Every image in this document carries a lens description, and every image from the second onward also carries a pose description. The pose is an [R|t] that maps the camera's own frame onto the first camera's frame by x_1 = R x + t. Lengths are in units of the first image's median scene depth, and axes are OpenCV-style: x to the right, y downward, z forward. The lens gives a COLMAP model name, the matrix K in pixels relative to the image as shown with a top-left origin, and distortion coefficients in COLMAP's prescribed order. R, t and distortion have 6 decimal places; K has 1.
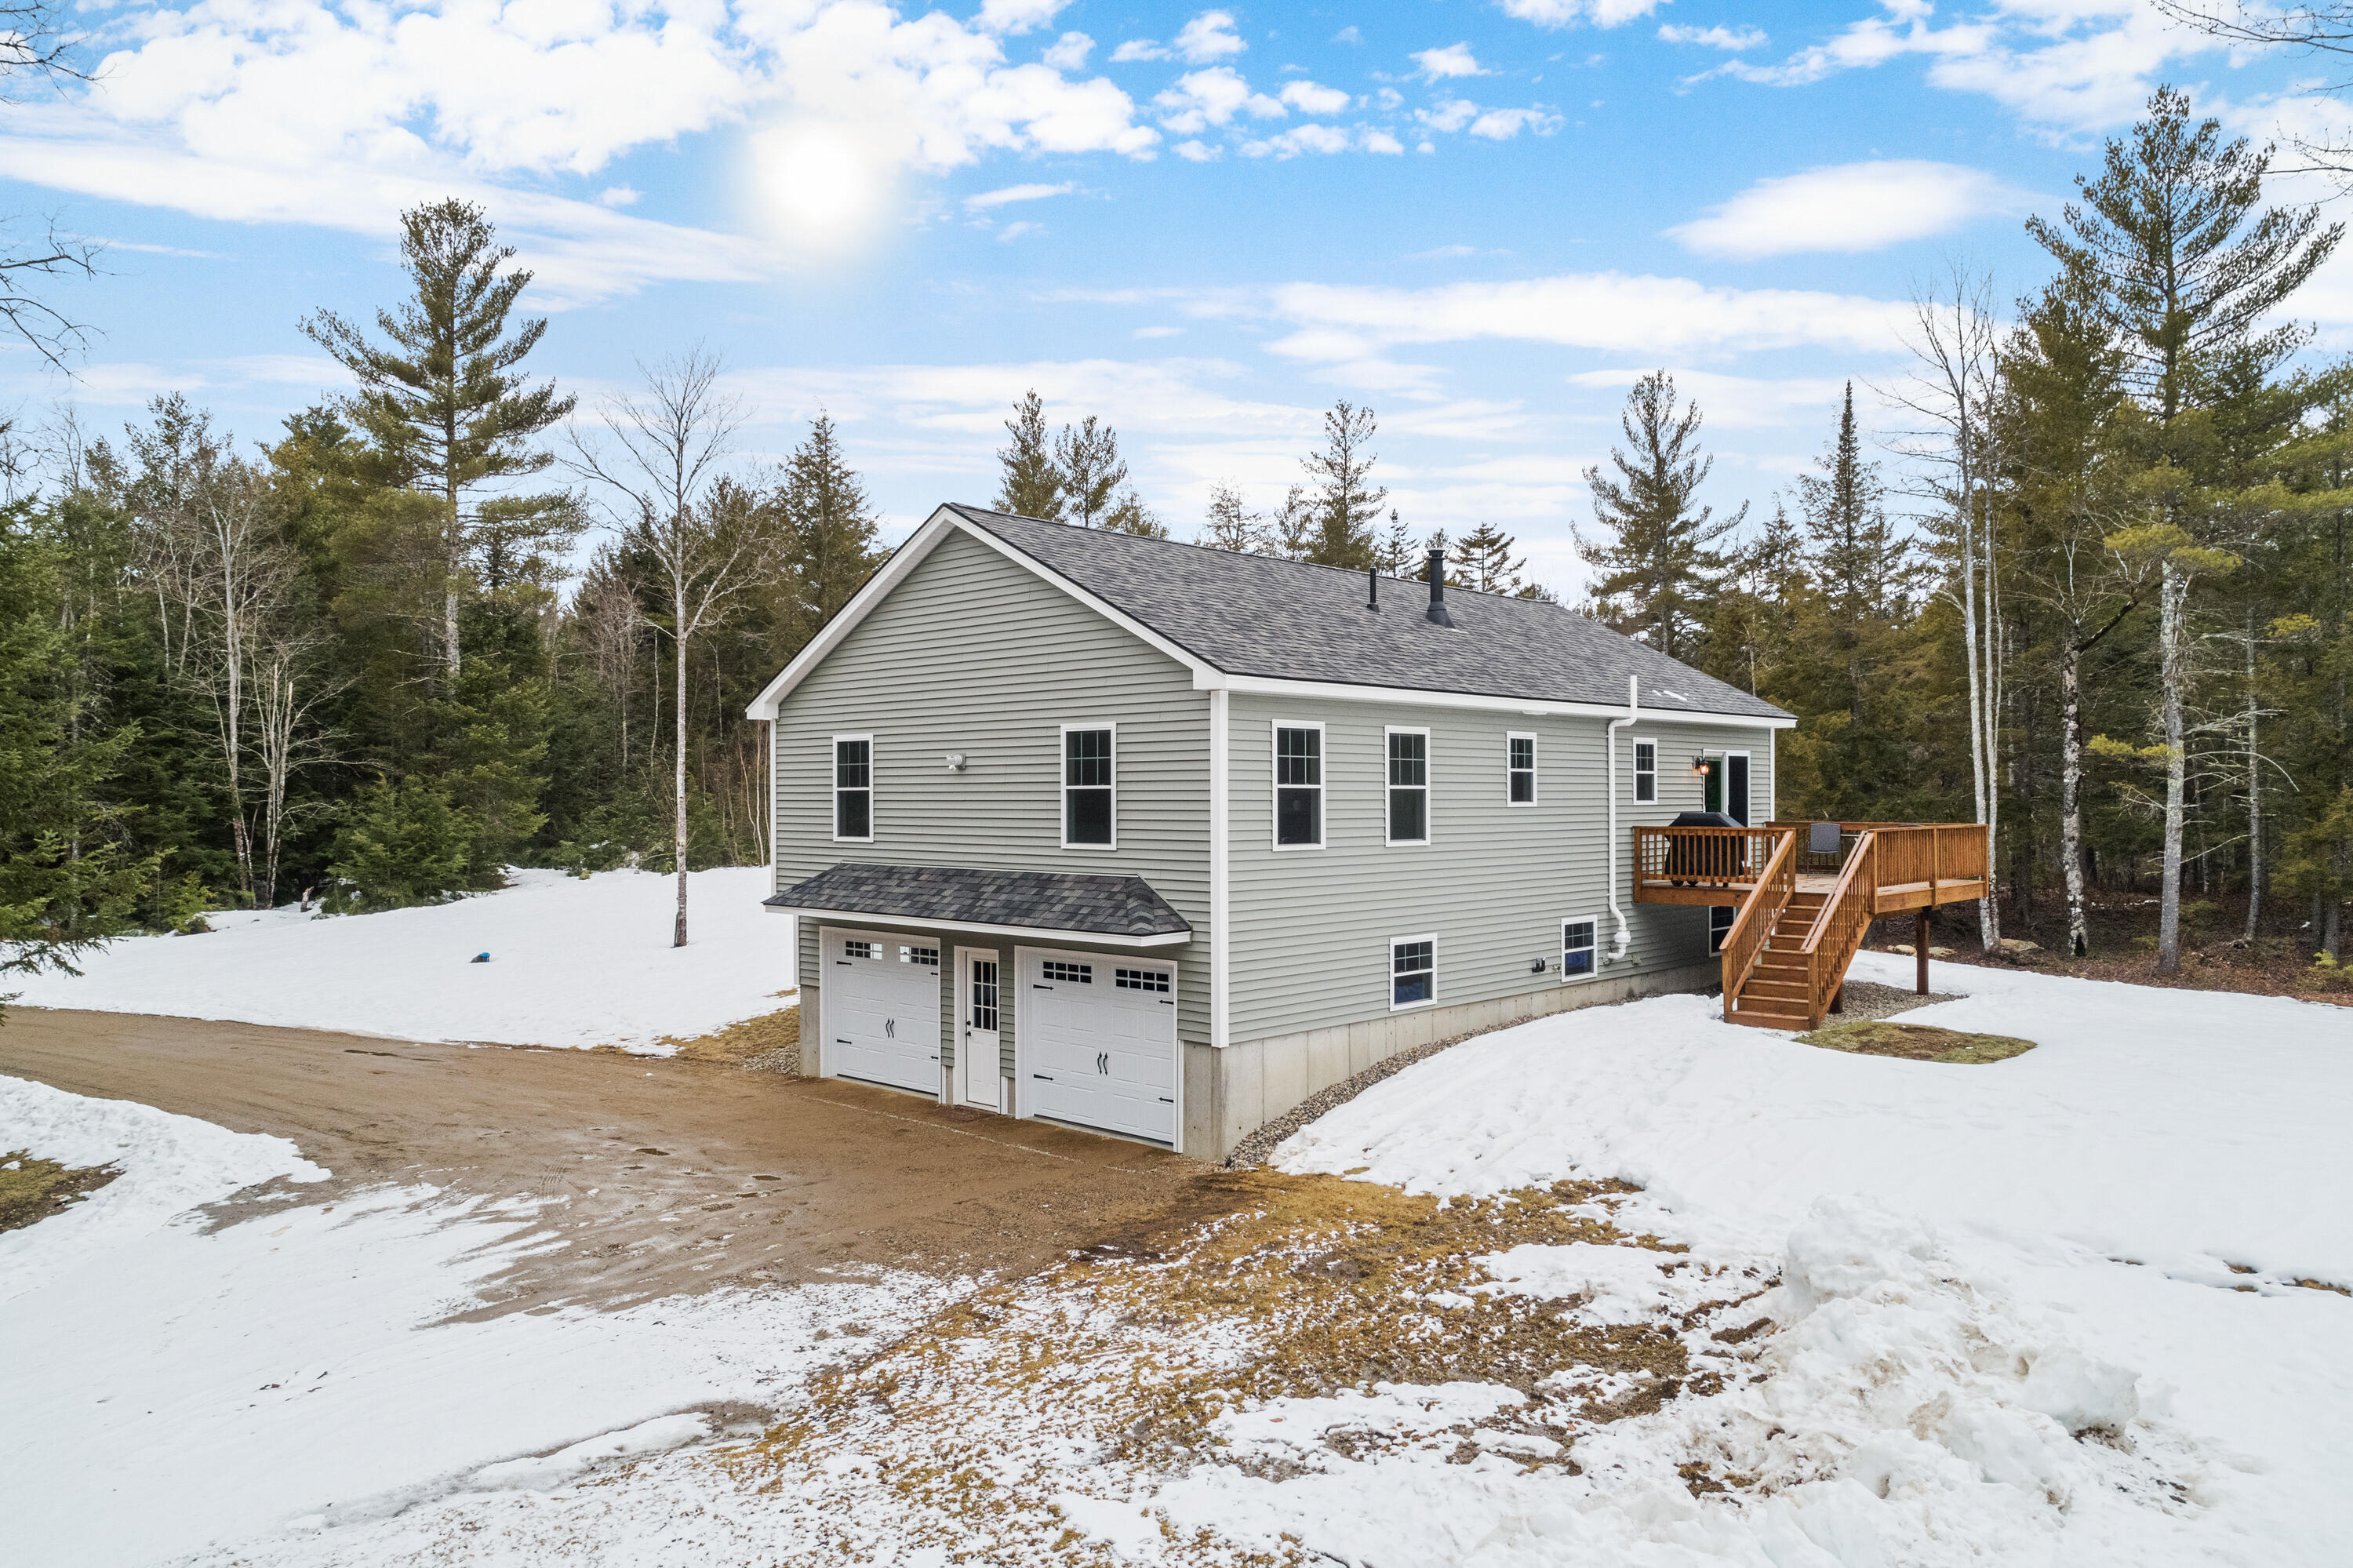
lens RADIAL K [[1582.6, 0, 1176.5], [0, 1582.6, 784.0], [0, 0, 1]] dist [-0.003751, 0.005669]
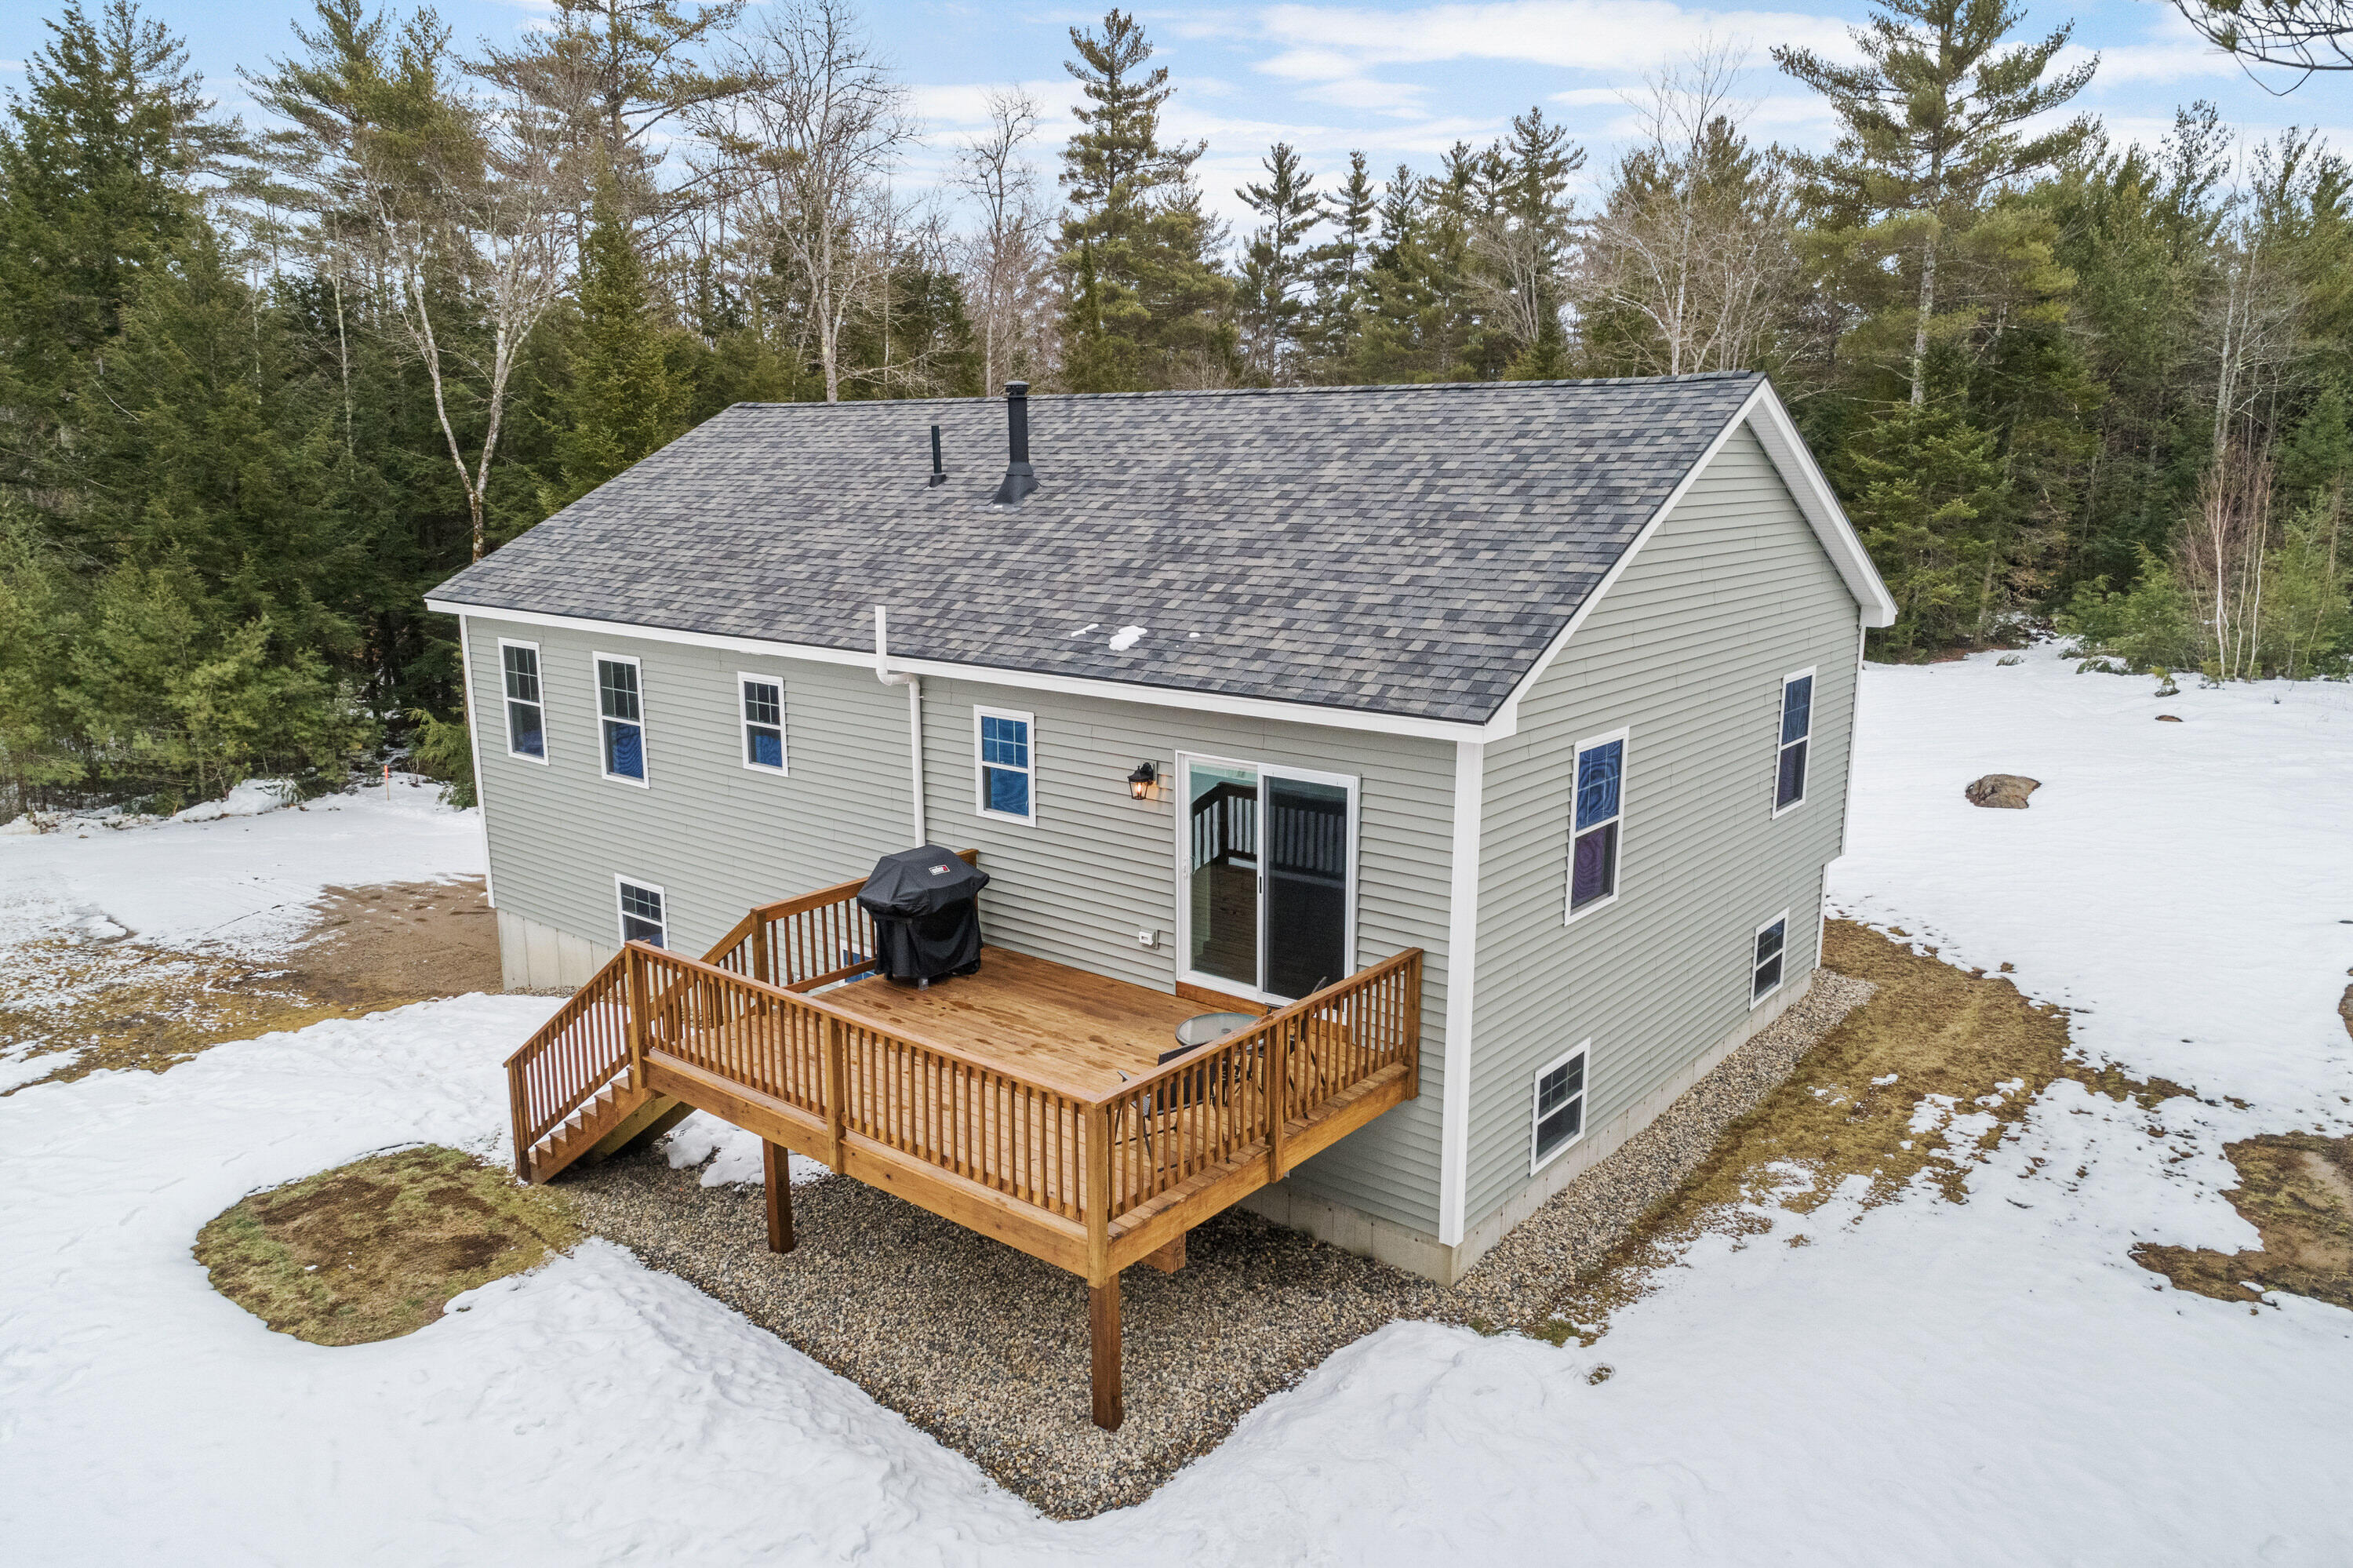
lens RADIAL K [[1582.6, 0, 1176.5], [0, 1582.6, 784.0], [0, 0, 1]] dist [-0.003751, 0.005669]
pose [[0.079004, 0.212027, -0.974065, 1.573625], [0.012838, 0.976822, 0.213669, -0.225749], [0.996792, -0.029386, 0.074451, 1.843894]]
